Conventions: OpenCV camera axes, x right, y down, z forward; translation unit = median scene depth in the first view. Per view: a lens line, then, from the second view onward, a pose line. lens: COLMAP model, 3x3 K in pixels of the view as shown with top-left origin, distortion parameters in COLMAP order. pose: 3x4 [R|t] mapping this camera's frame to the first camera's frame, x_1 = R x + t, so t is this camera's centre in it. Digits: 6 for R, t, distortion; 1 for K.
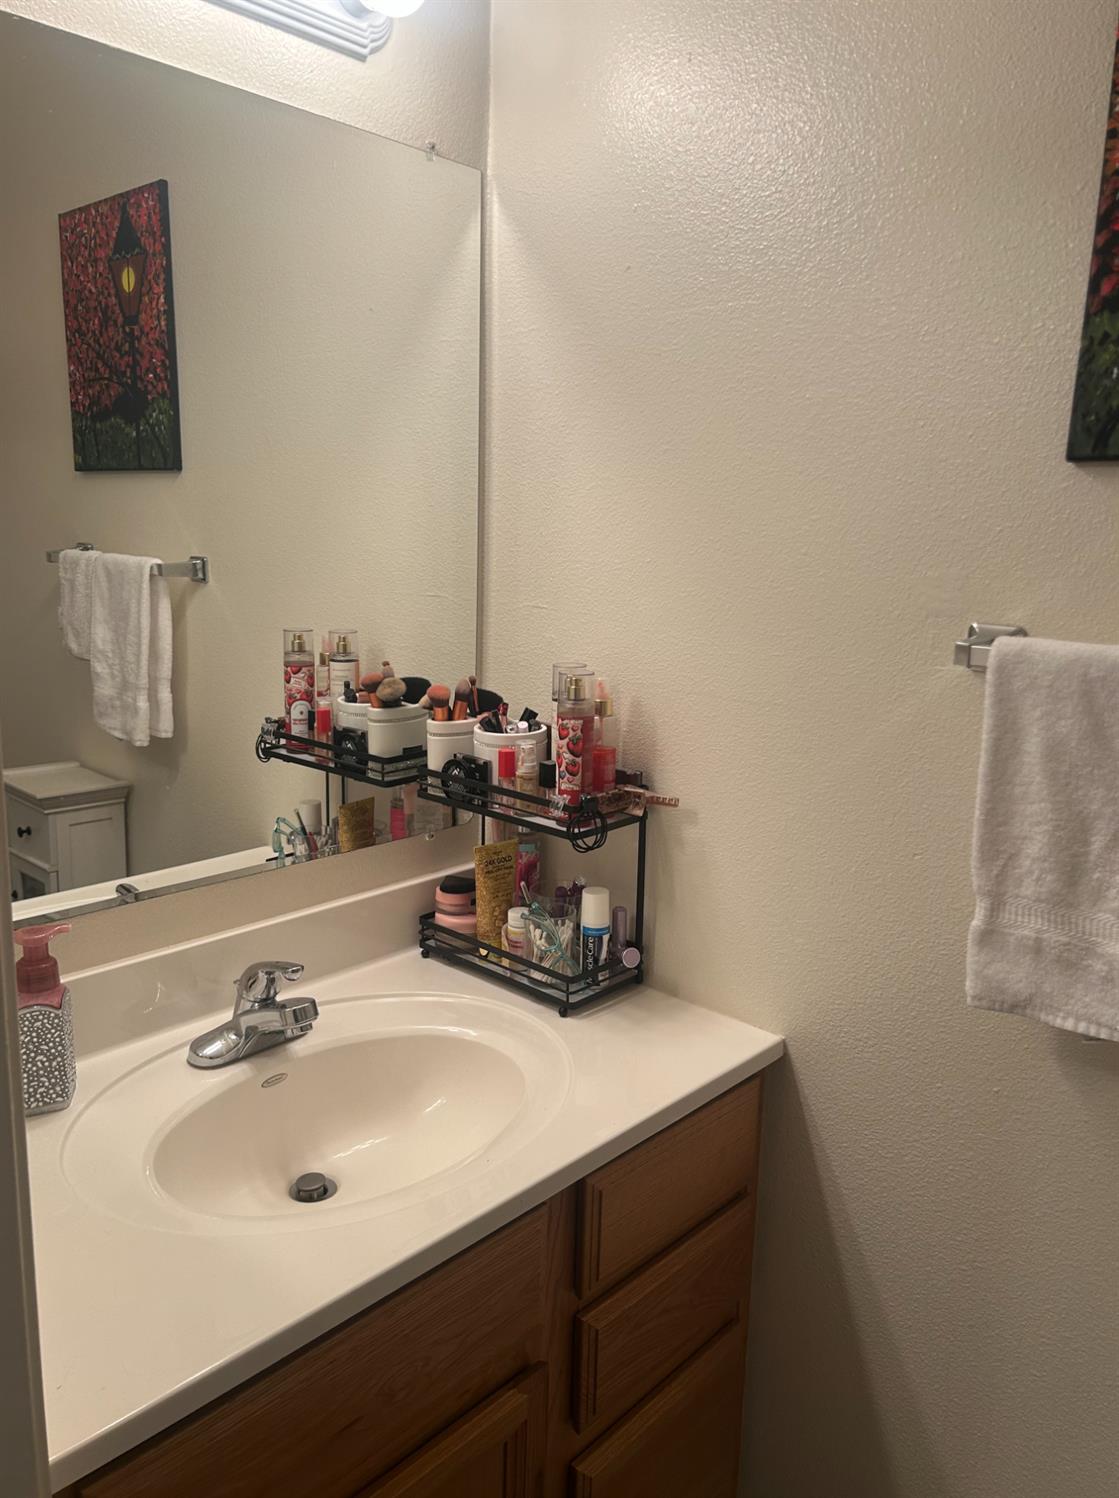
lens RADIAL K [[1153.3, 0, 562.4], [0, 1153.3, 758.2], [0, 0, 1]] dist [0.060865, 0.003342]
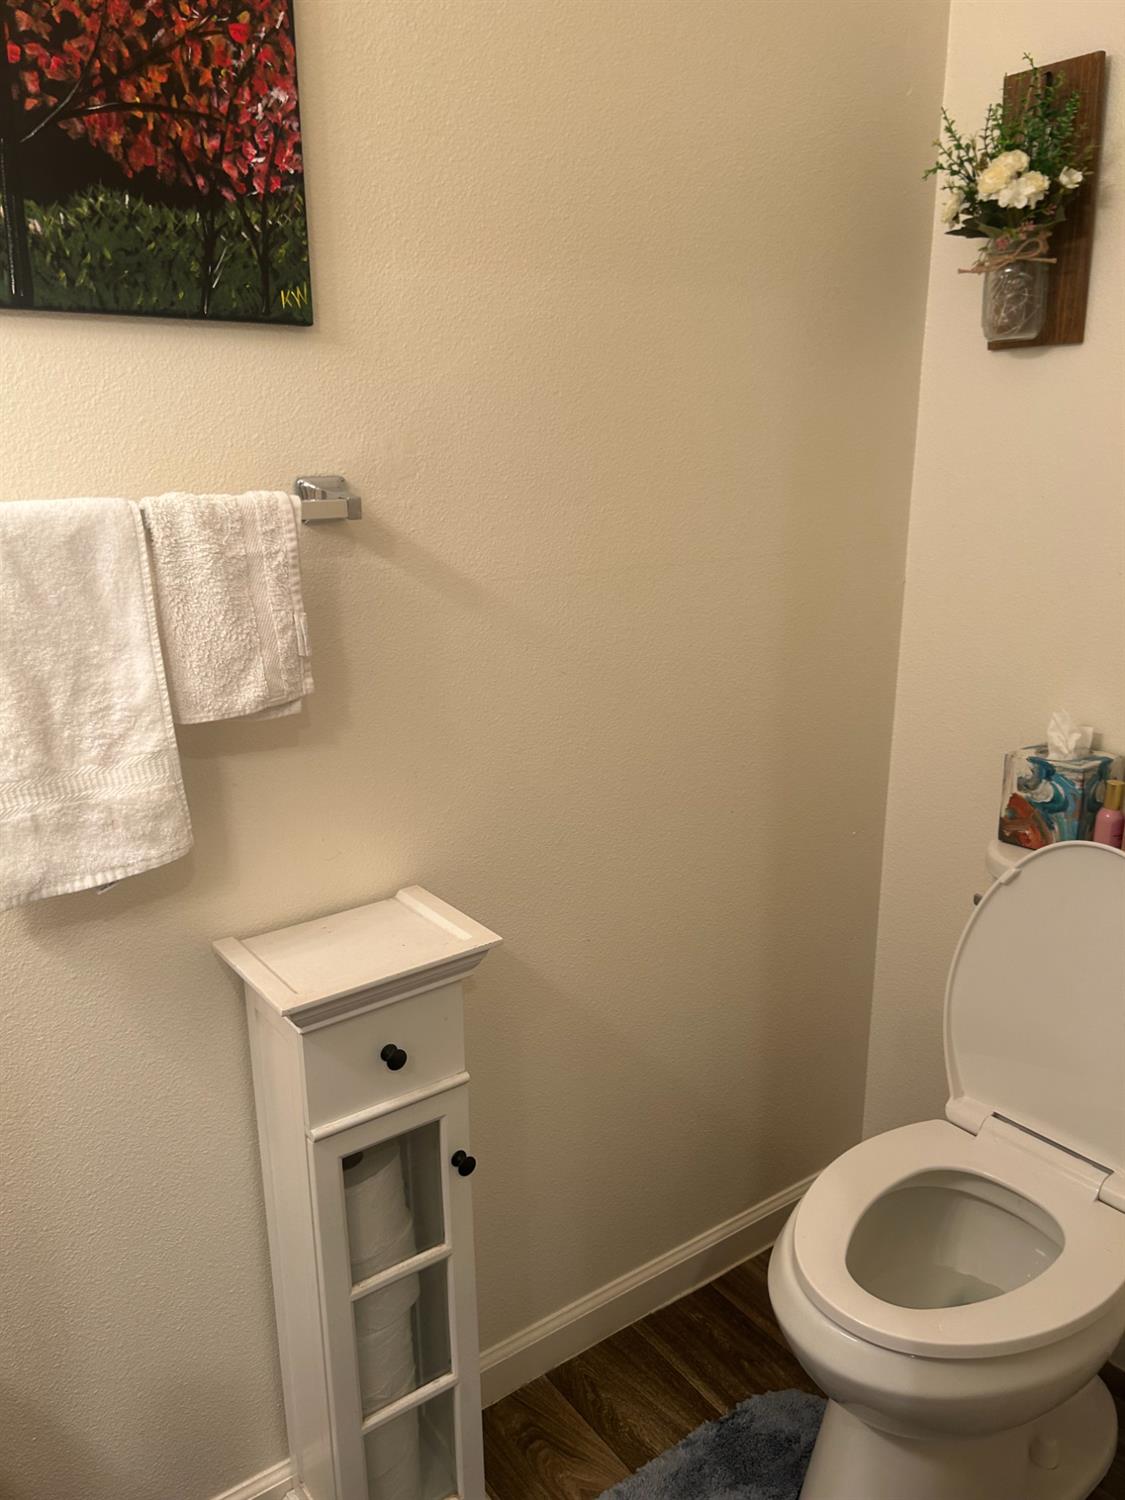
lens RADIAL K [[1154.8, 0, 562.4], [0, 1154.8, 747.0], [0, 0, 1]] dist [0.060865, 0.003342]
pose [[0.203653, -0.291460, 0.934653, -0.395945], [0.215944, 0.944521, 0.247484, -0.044966], [-0.954931, 0.151432, 0.255294, 0.333181]]
